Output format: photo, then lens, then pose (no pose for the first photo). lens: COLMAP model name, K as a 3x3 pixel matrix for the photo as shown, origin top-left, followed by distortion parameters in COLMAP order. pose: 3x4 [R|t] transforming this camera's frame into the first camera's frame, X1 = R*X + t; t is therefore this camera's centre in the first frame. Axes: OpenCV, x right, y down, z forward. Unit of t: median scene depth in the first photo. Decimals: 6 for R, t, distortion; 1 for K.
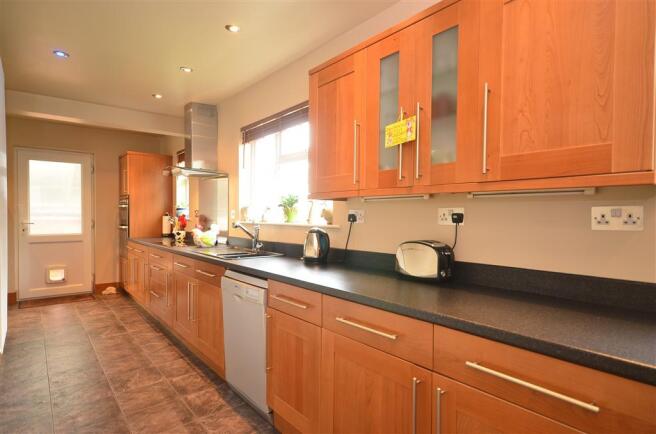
lens RADIAL K [[390.0, 0, 328.5], [0, 390.0, 217.6], [0, 0, 1]] dist [0.043245, 0.001729]
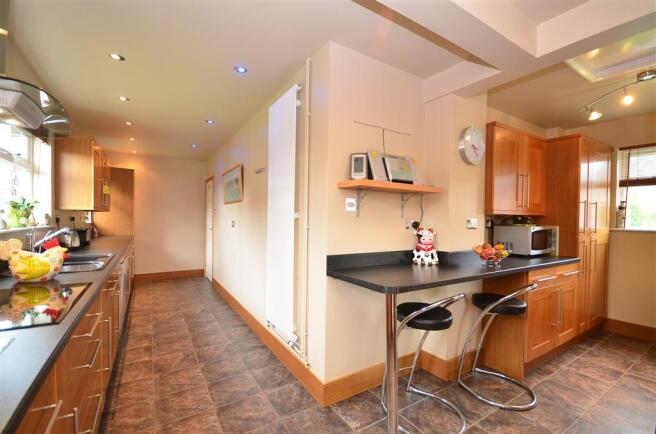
lens RADIAL K [[282.5, 0, 331.3], [0, 282.5, 220.8], [0, 0, 1]] dist [0.001929, -0.000003]
pose [[-0.996526, -0.028231, 0.078356, -0.995959], [-0.027619, 0.999579, 0.008878, -0.035416], [-0.078574, 0.006683, -0.996886, 1.791845]]
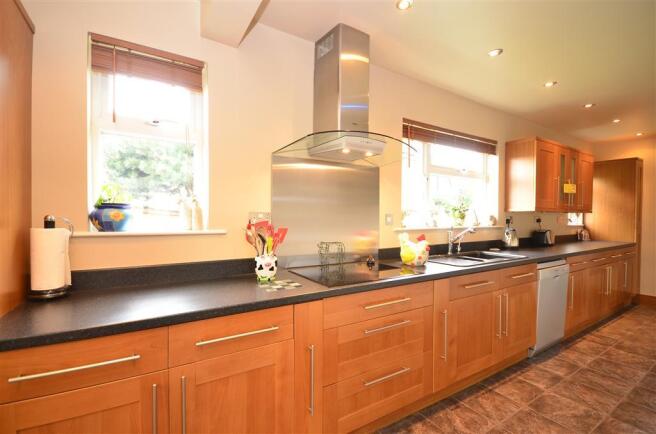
lens RADIAL K [[291.8, 0, 330.9], [0, 291.8, 220.6], [0, 0, 1]] dist [-0.022290, -0.002637]
pose [[0.104476, -0.025695, 0.994195, -1.145127], [-0.004922, 0.999641, 0.026352, -0.031622], [-0.994515, -0.007646, 0.104312, 1.444339]]
